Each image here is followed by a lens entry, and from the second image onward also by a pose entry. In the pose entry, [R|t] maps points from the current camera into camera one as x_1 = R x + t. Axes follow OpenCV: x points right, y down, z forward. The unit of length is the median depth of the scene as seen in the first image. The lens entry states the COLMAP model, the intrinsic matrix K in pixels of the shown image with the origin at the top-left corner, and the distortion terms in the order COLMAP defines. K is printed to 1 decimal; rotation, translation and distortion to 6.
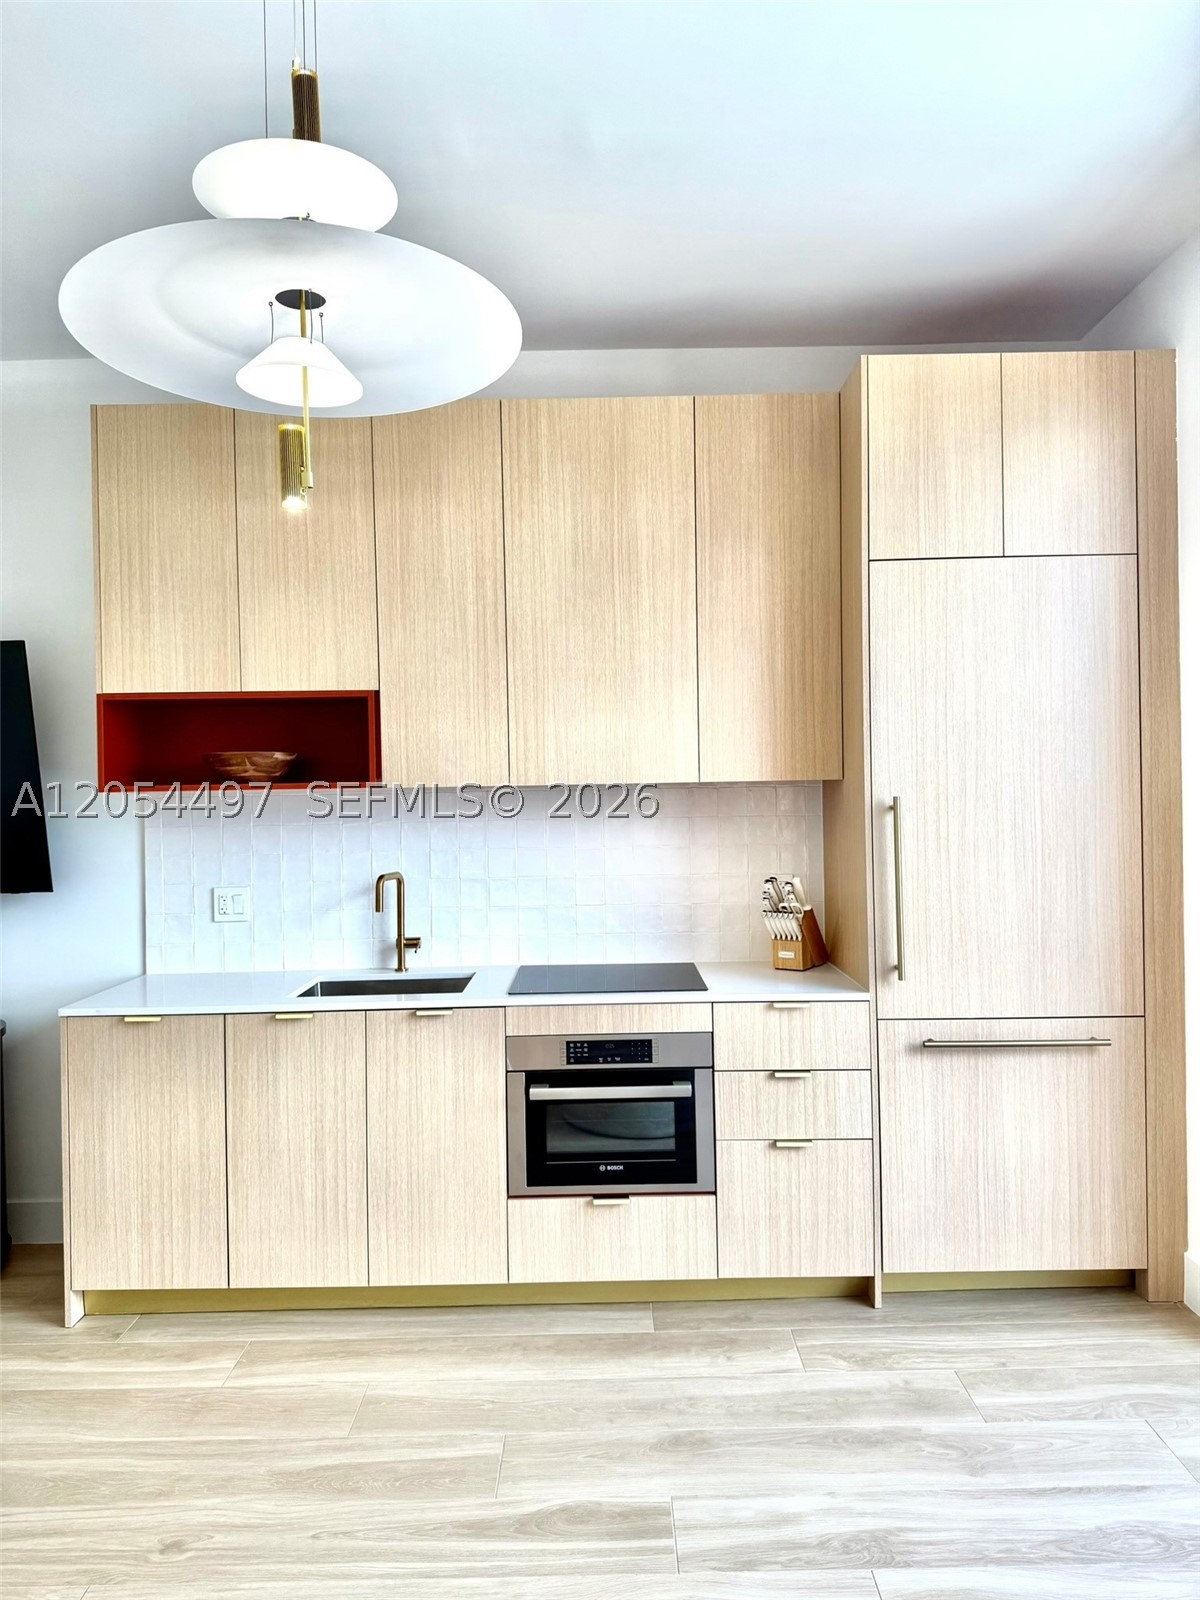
lens RADIAL K [[1129.8, 0, 609.6], [0, 1129.8, 803.3], [0, 0, 1]] dist [0.081927, -0.092498]
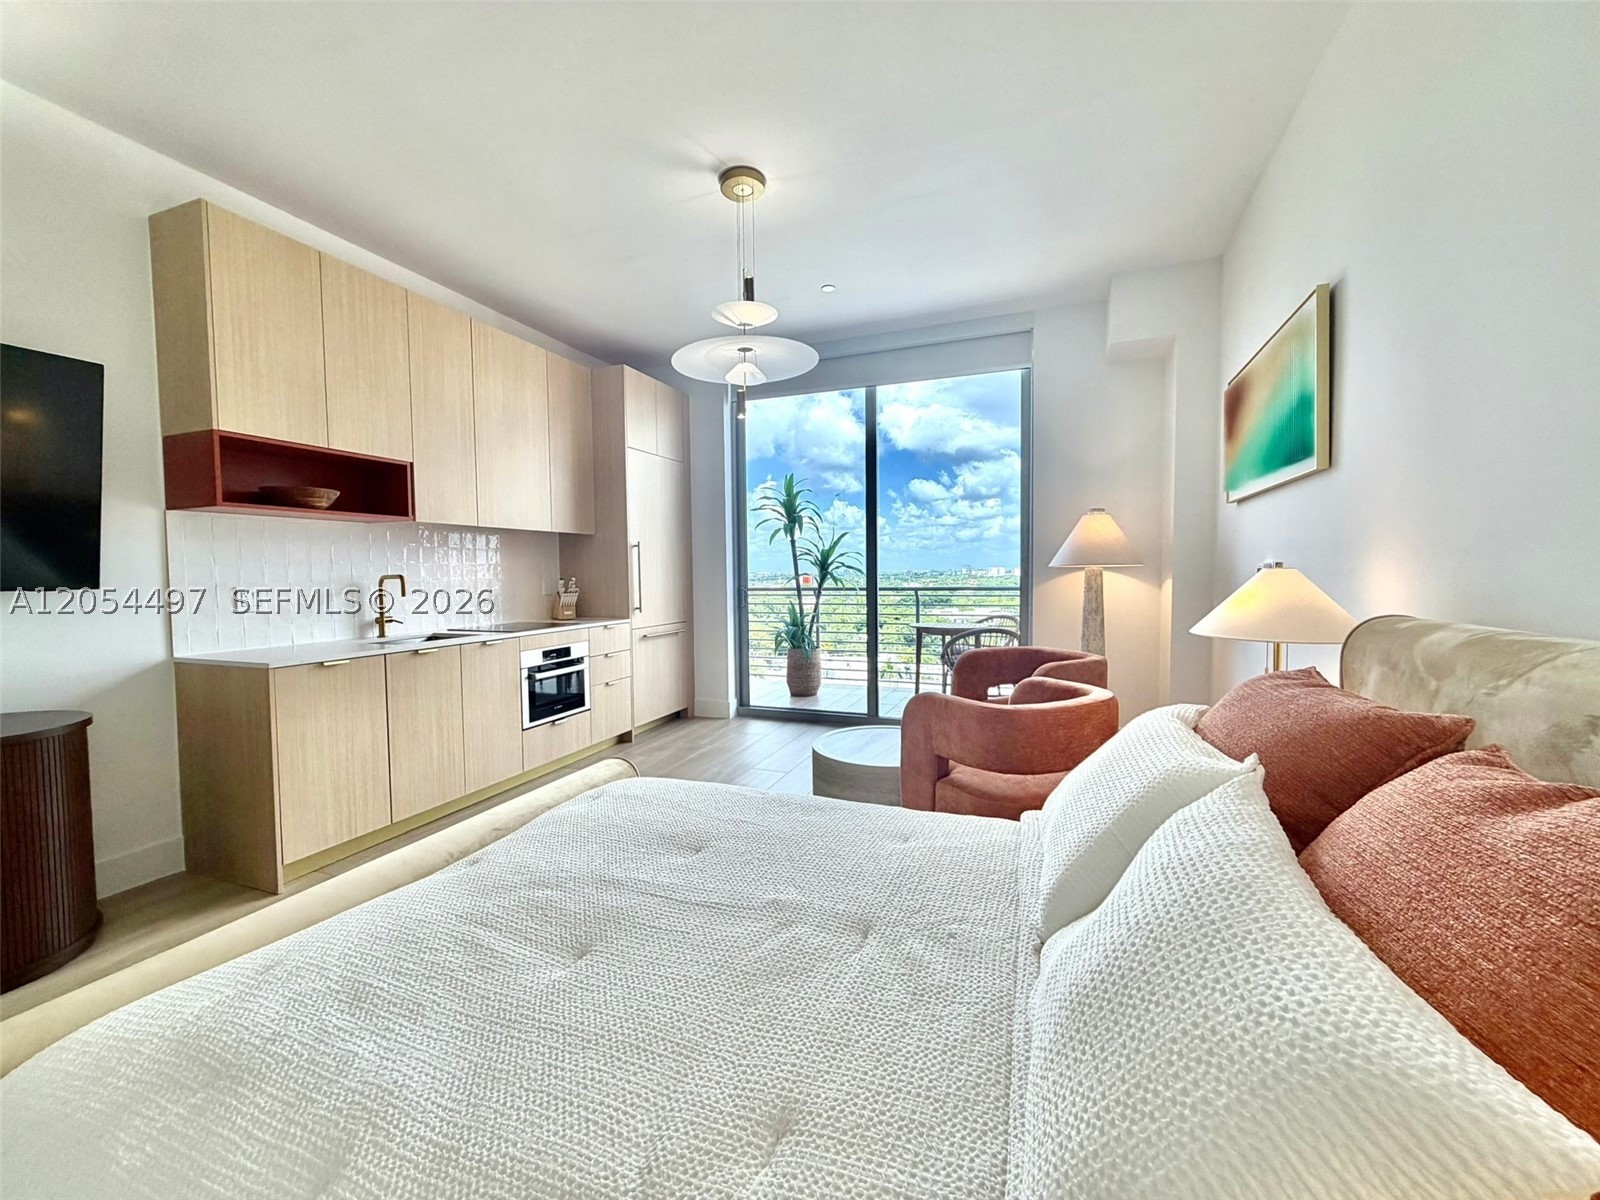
lens RADIAL K [[643.8, 0, 796.8], [0, 643.8, 597.6], [0, 0, 1]] dist [0.002983, 0.000406]
pose [[0.365560, -0.025005, 0.930452, -0.890703], [0.012030, 0.999683, 0.022140, 0.085832], [-0.930710, 0.003100, 0.365745, 0.126272]]
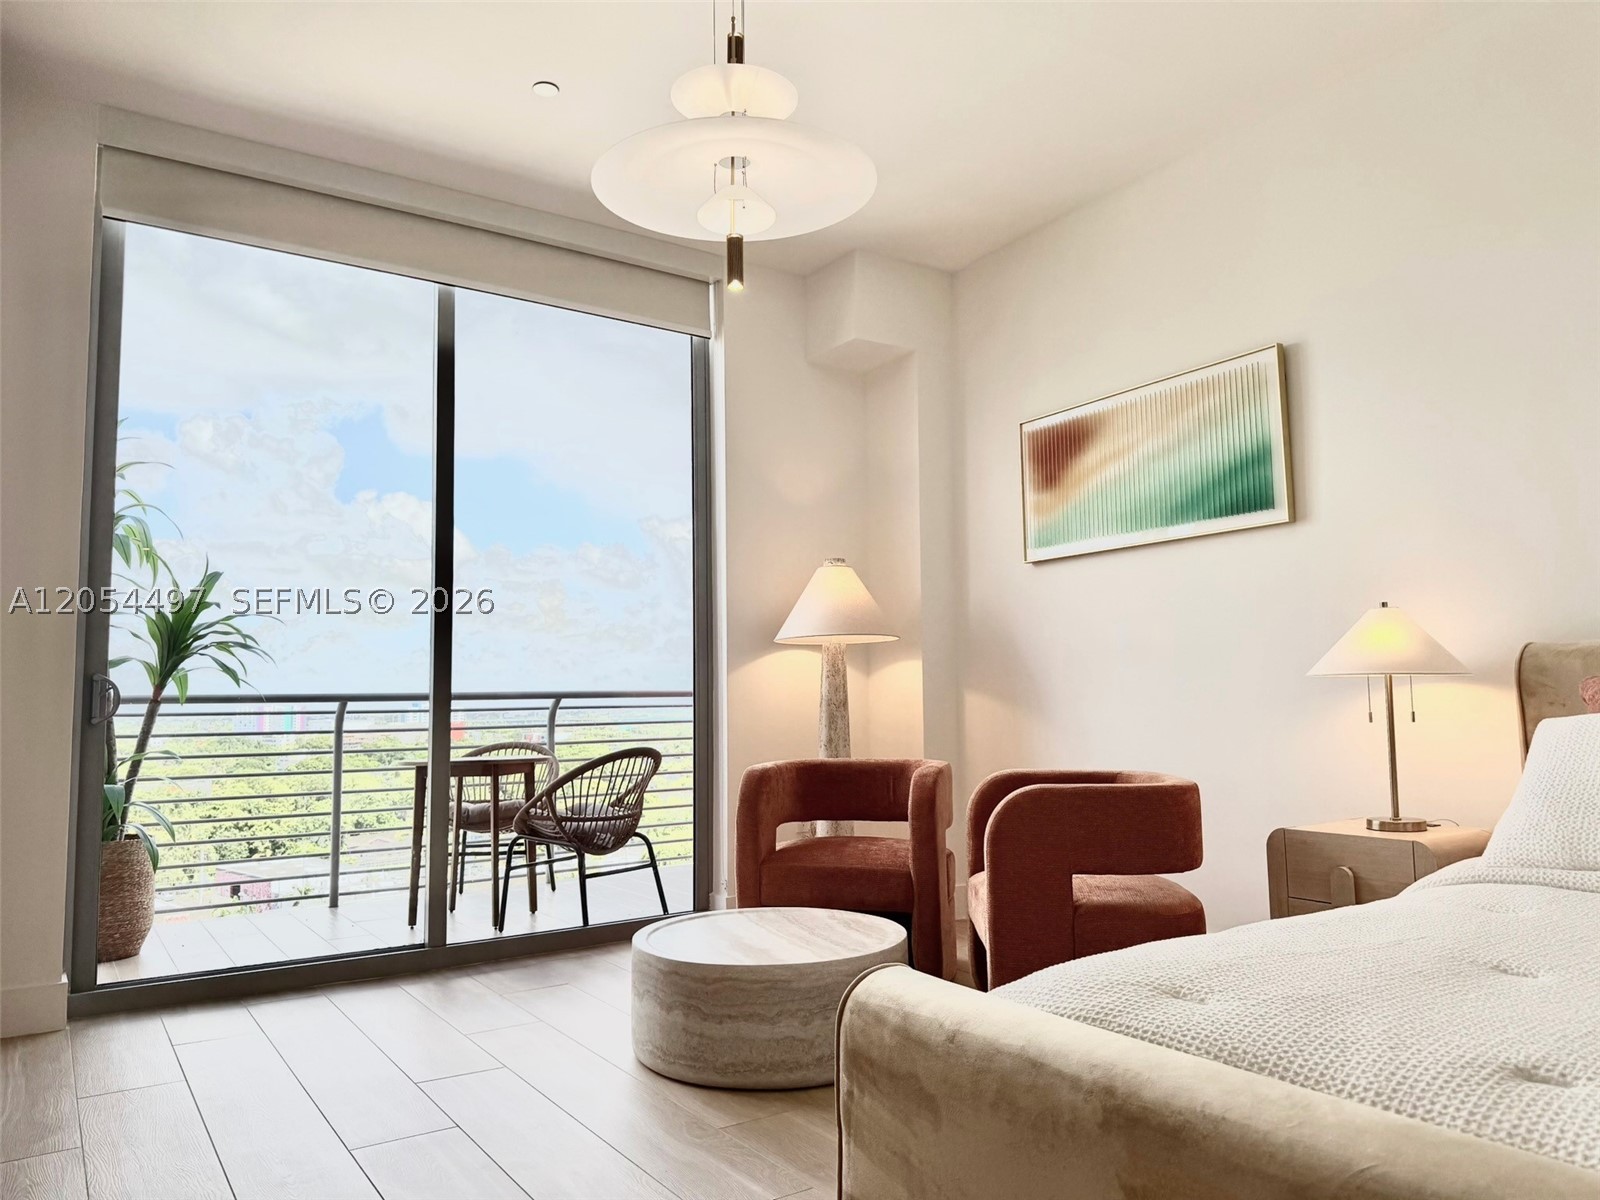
lens RADIAL K [[1129.8, 0, 799.4], [0, 1129.8, 593.8], [0, 0, 1]] dist [0.081927, -0.092498]
pose [[-0.561754, 0.105694, 0.820525, -0.751728], [0.033517, 0.993899, -0.105080, 0.150607], [-0.826625, -0.031527, -0.561869, 0.876527]]
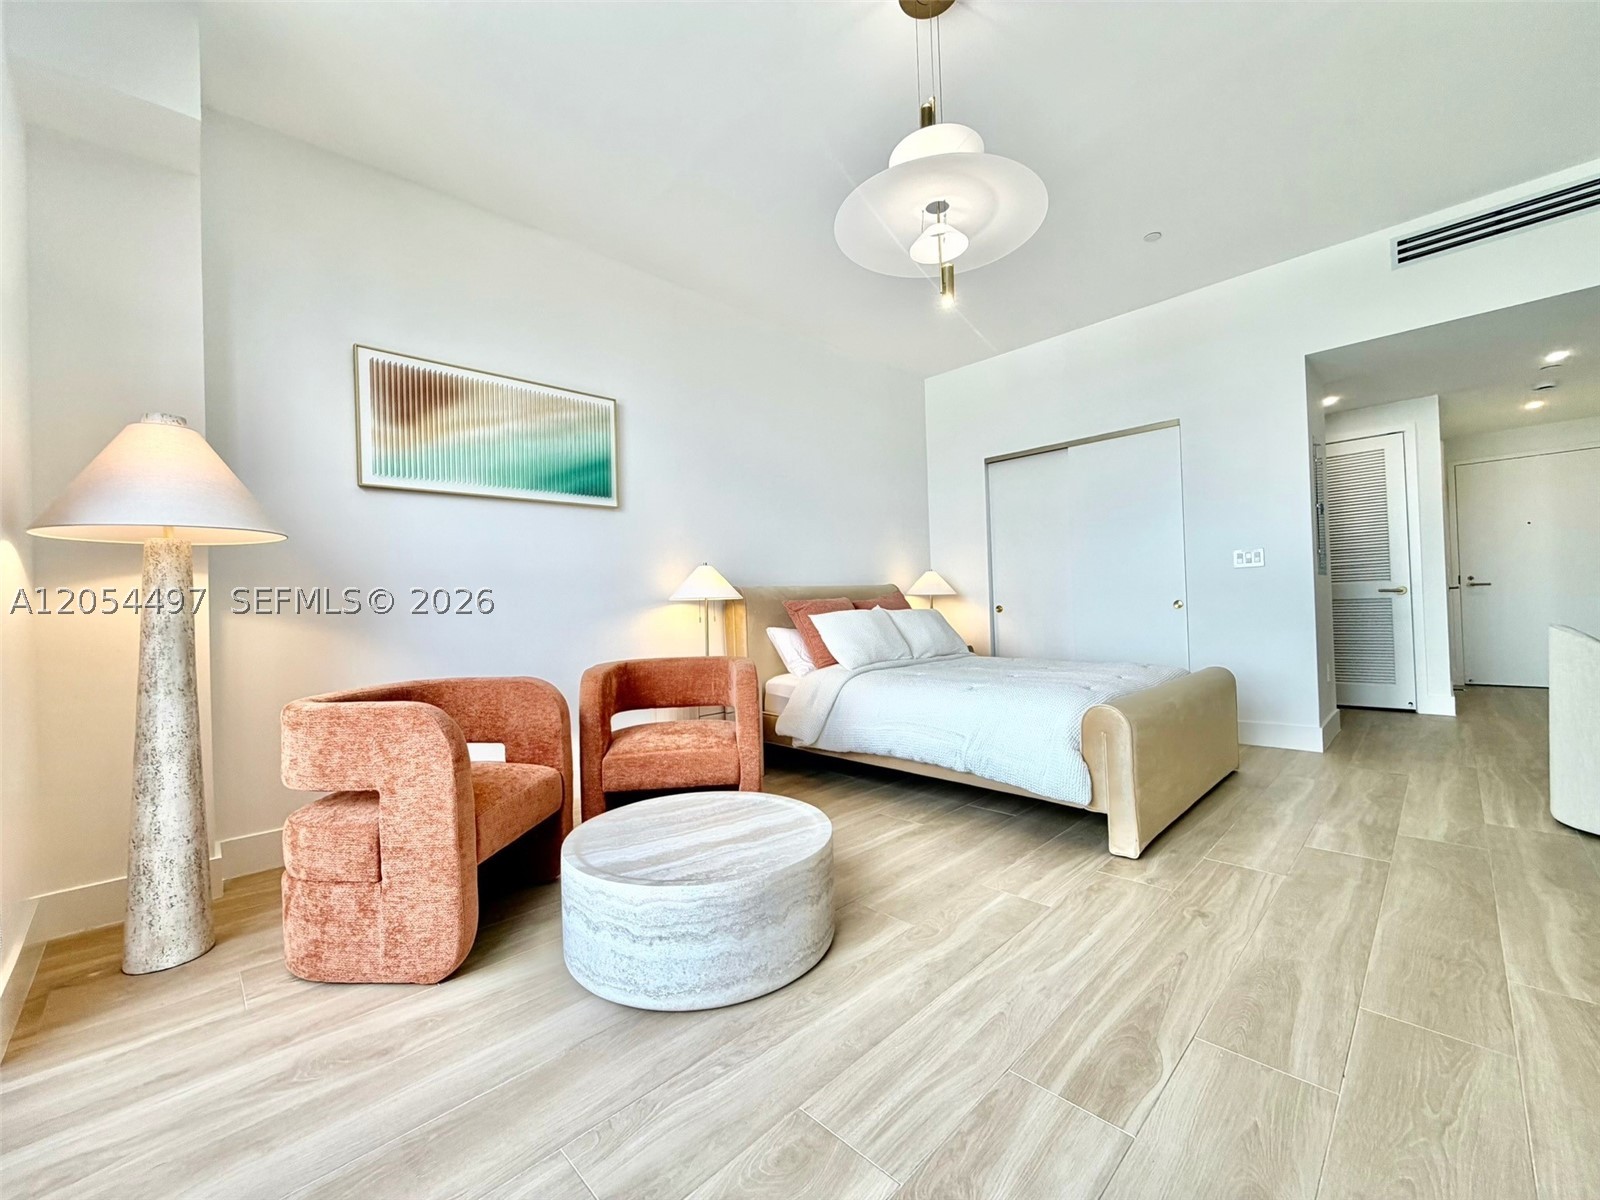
lens RADIAL K [[643.8, 0, 796.8], [0, 643.8, 597.6], [0, 0, 1]] dist [0.002983, 0.000406]
pose [[-0.712148, 0.033585, -0.701225, 0.383207], [0.040468, 0.999158, 0.006756, 0.131534], [0.700862, -0.023566, -0.712908, 0.814148]]
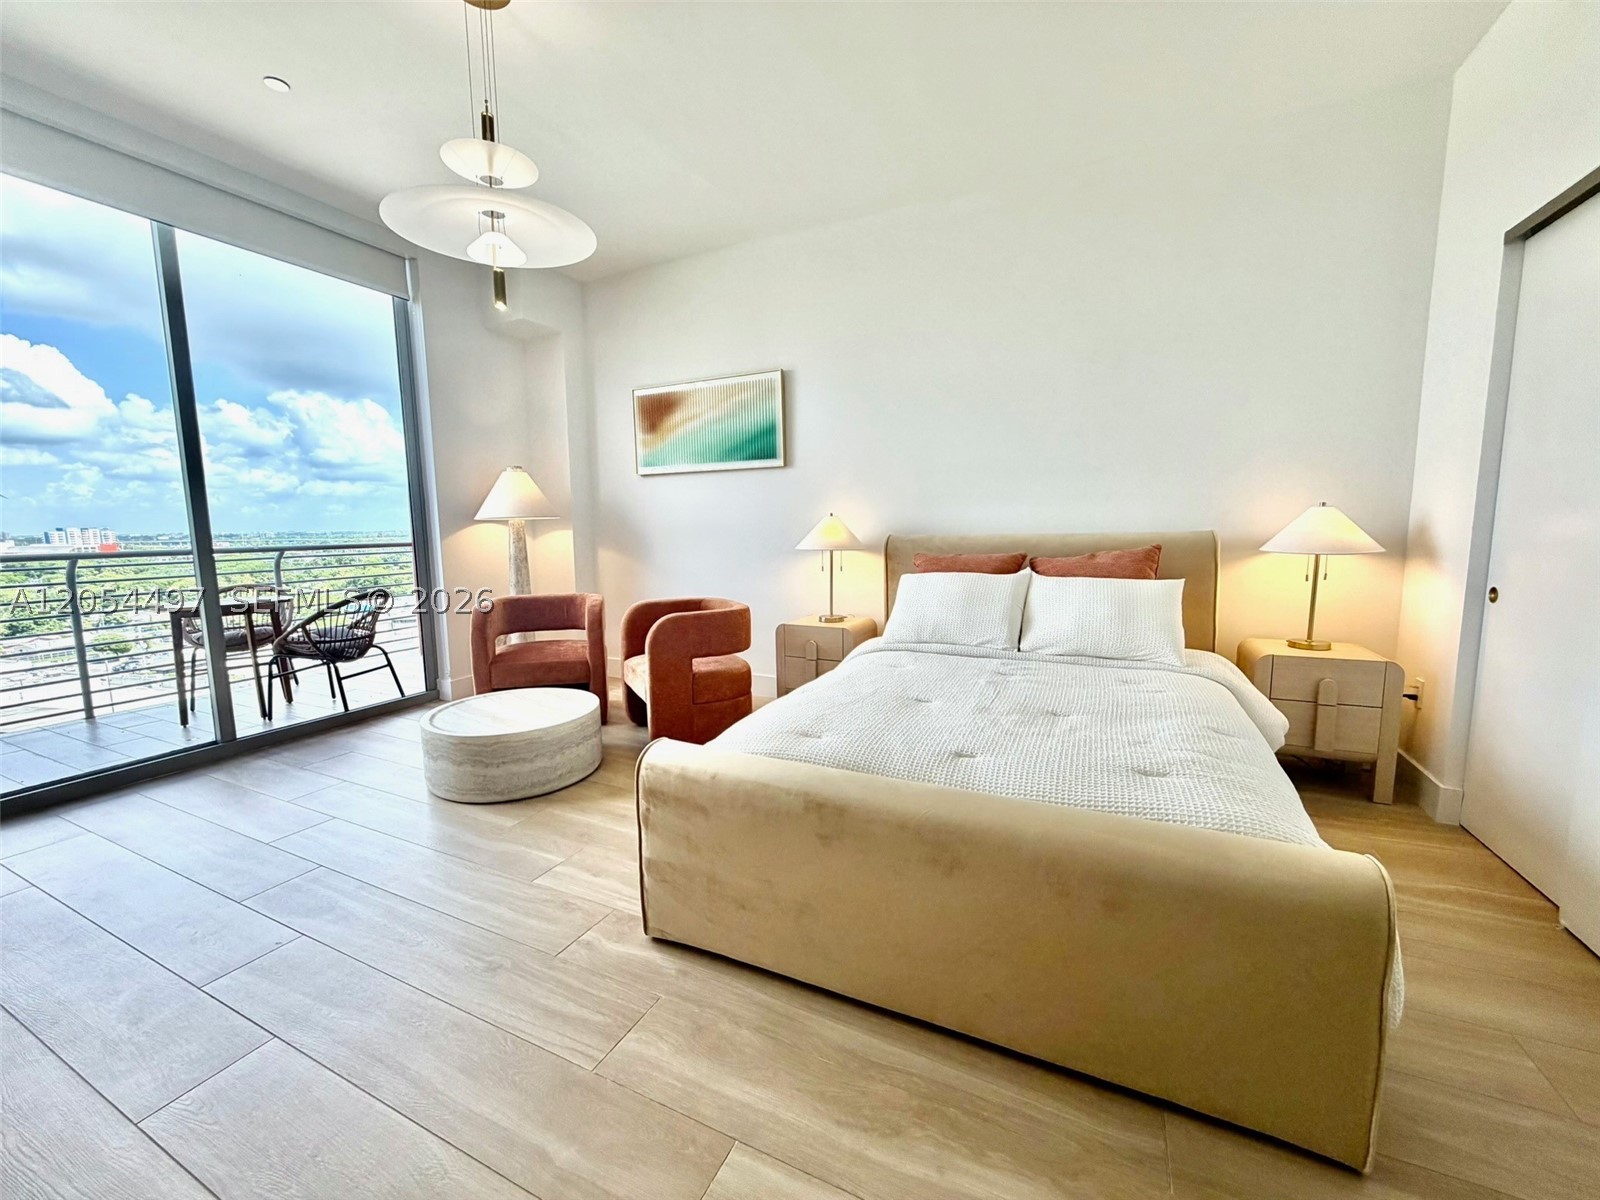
lens RADIAL K [[643.8, 0, 796.8], [0, 643.8, 597.6], [0, 0, 1]] dist [0.002983, 0.000406]
pose [[-0.899995, -0.018356, 0.435514, -0.674686], [0.035679, 0.992658, 0.115569, 0.088930], [-0.434438, 0.119550, -0.892732, 0.965268]]
